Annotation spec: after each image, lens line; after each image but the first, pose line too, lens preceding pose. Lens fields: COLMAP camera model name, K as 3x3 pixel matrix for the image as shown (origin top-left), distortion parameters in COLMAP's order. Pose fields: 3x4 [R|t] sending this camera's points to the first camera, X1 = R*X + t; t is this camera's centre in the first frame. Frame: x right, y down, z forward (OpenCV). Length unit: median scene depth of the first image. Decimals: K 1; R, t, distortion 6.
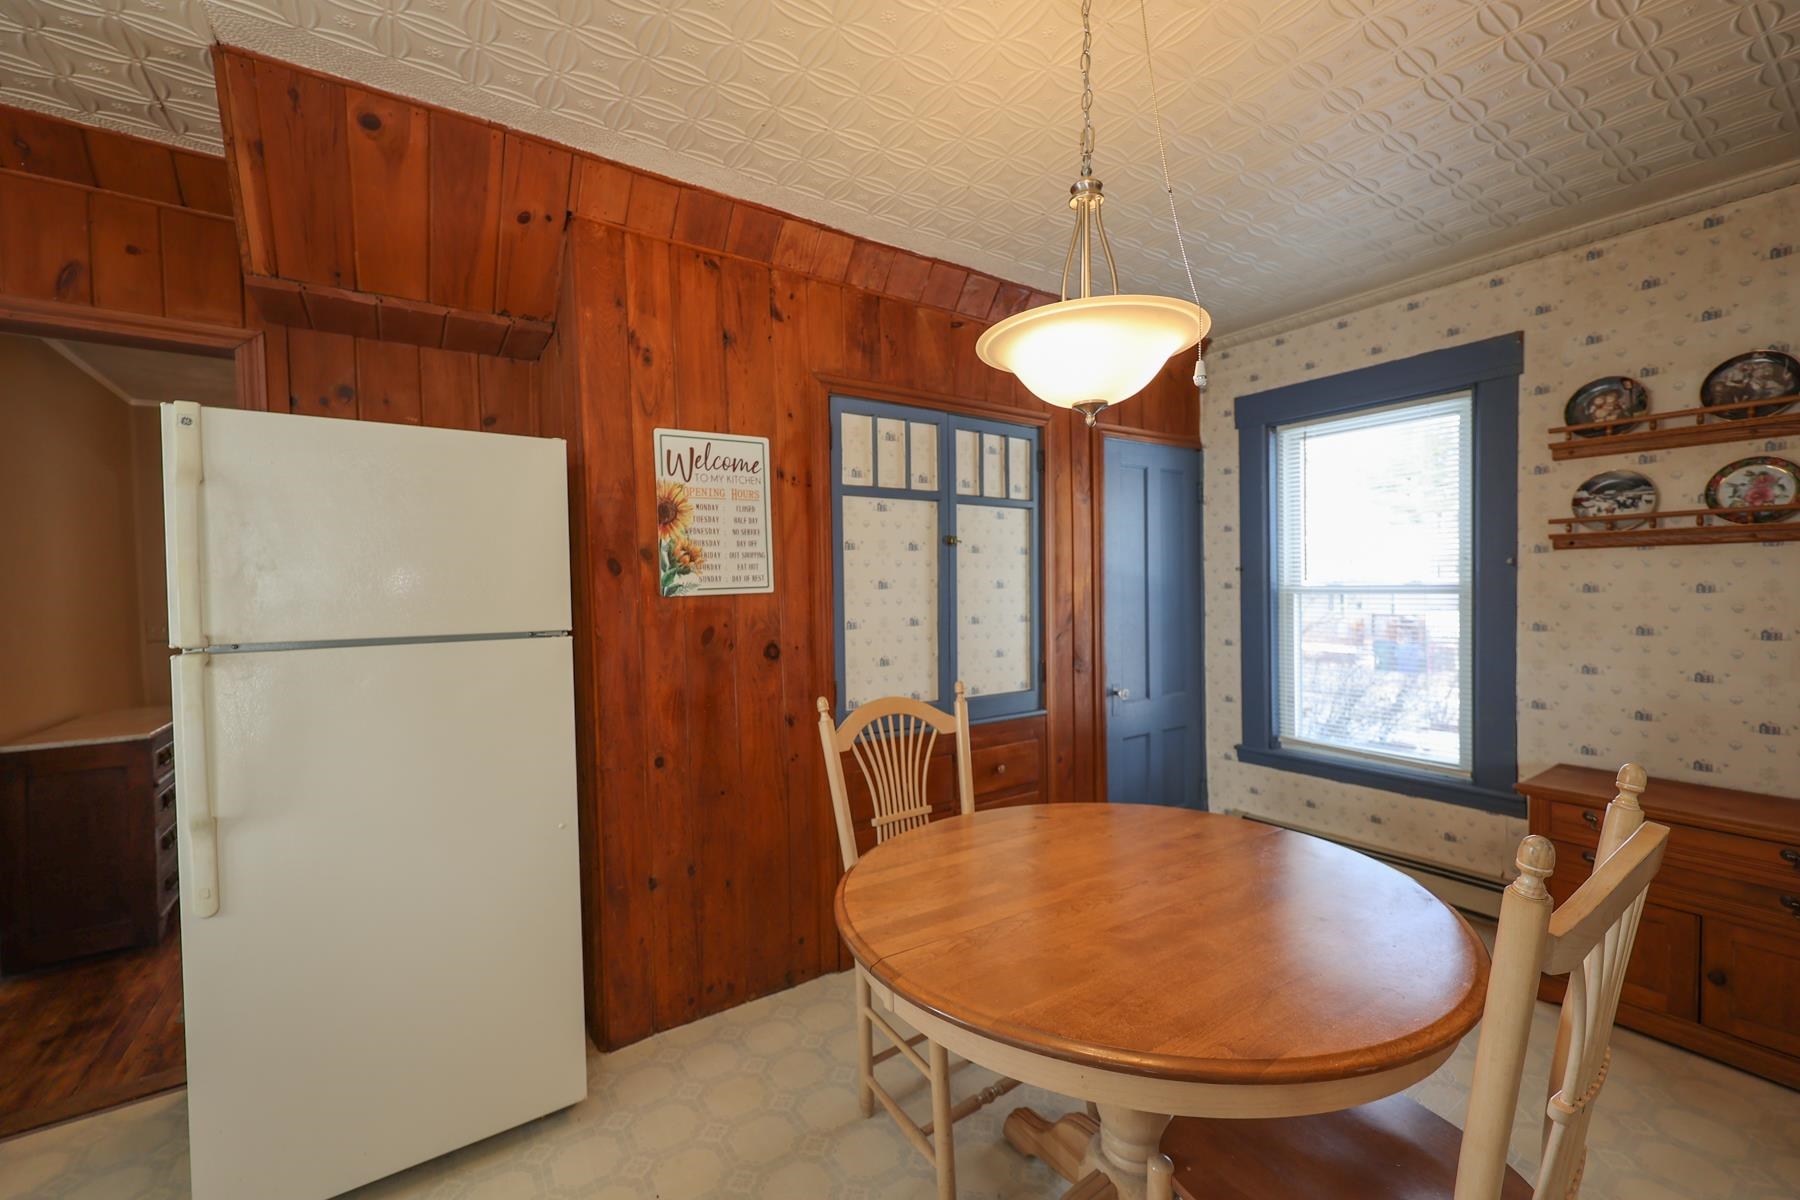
lens RADIAL K [[722.1, 0, 902.9], [0, 722.1, 606.0], [0, 0, 1]] dist [-0.000858, 0.000231]
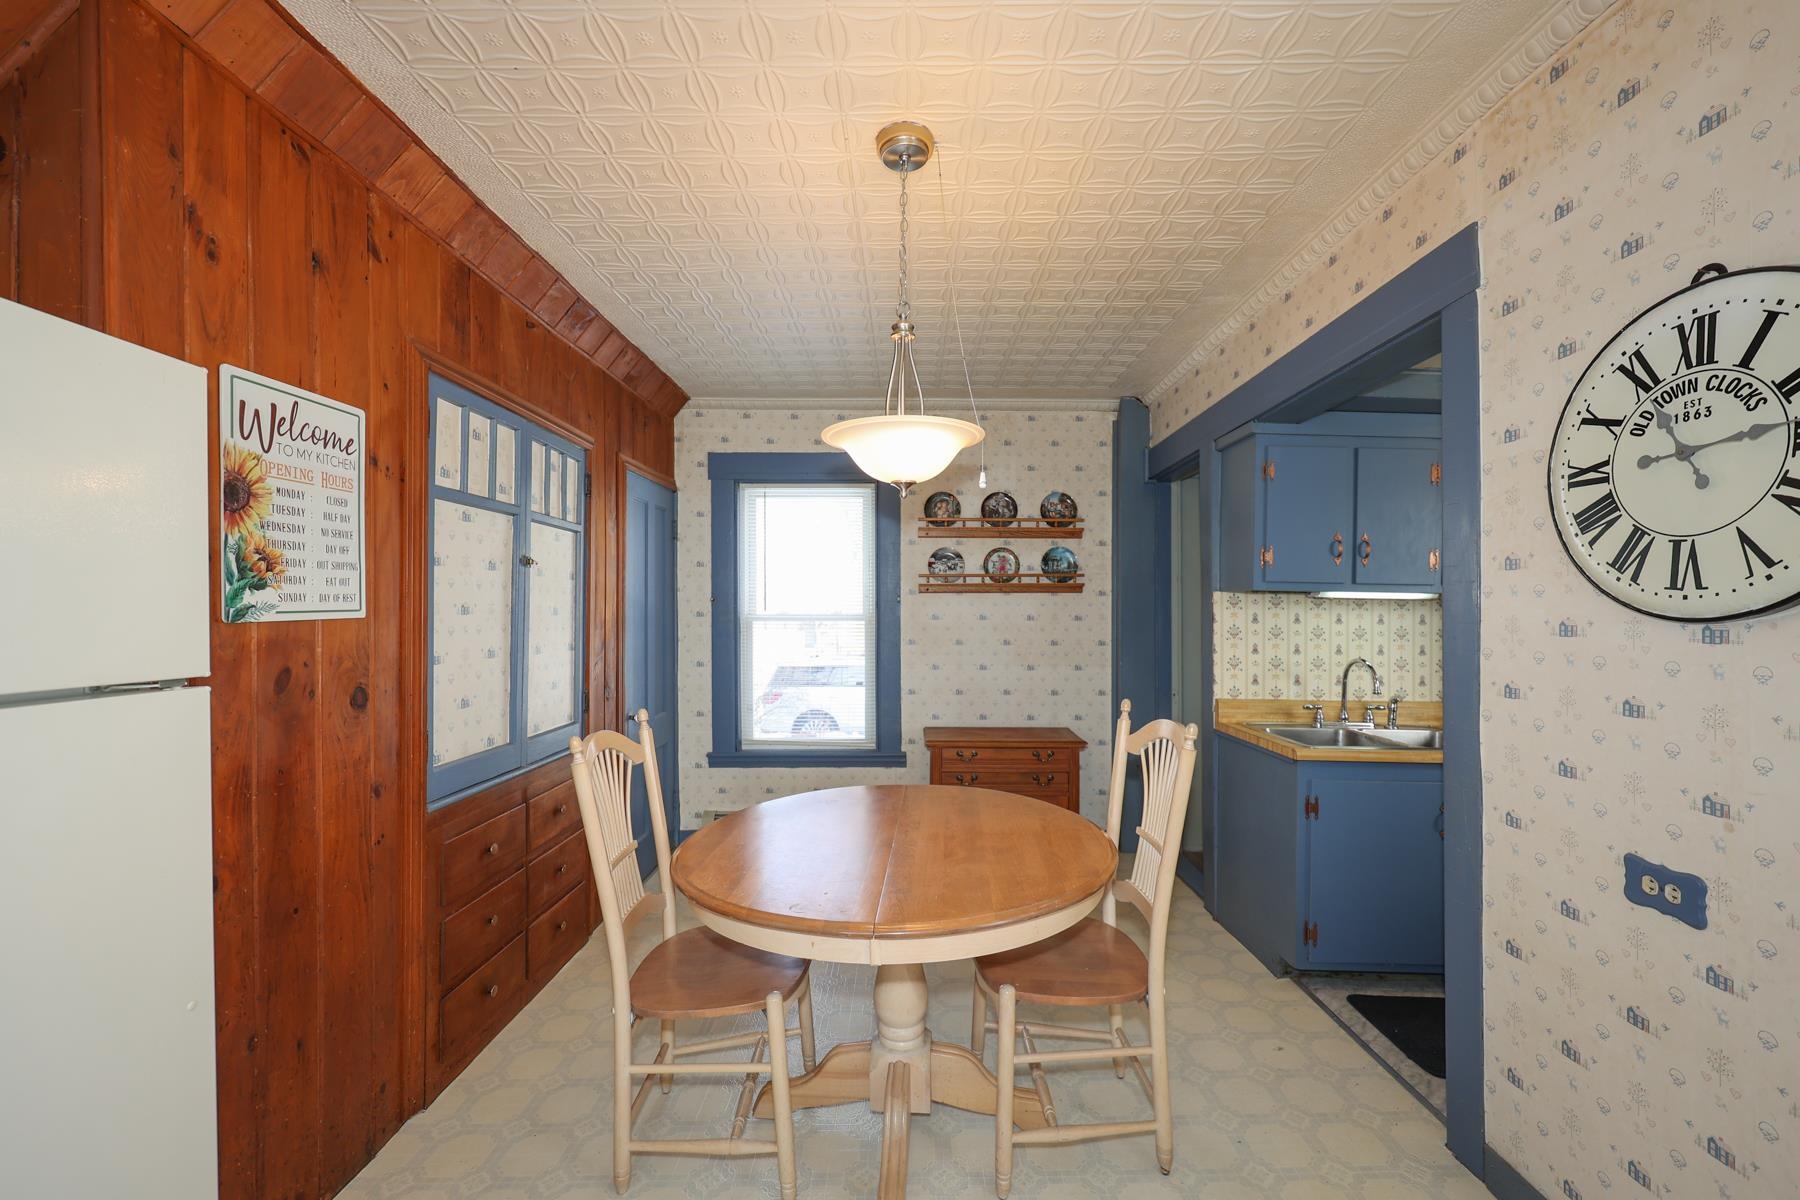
lens RADIAL K [[728.6, 0, 900.0], [0, 728.6, 600.0], [0, 0, 1]] dist [0.001293, -0.000229]
pose [[0.573676, 0.024060, 0.818729, -0.473517], [0.015520, 0.999070, -0.040235, 0.001664], [-0.818935, 0.035789, 0.572769, 0.121583]]
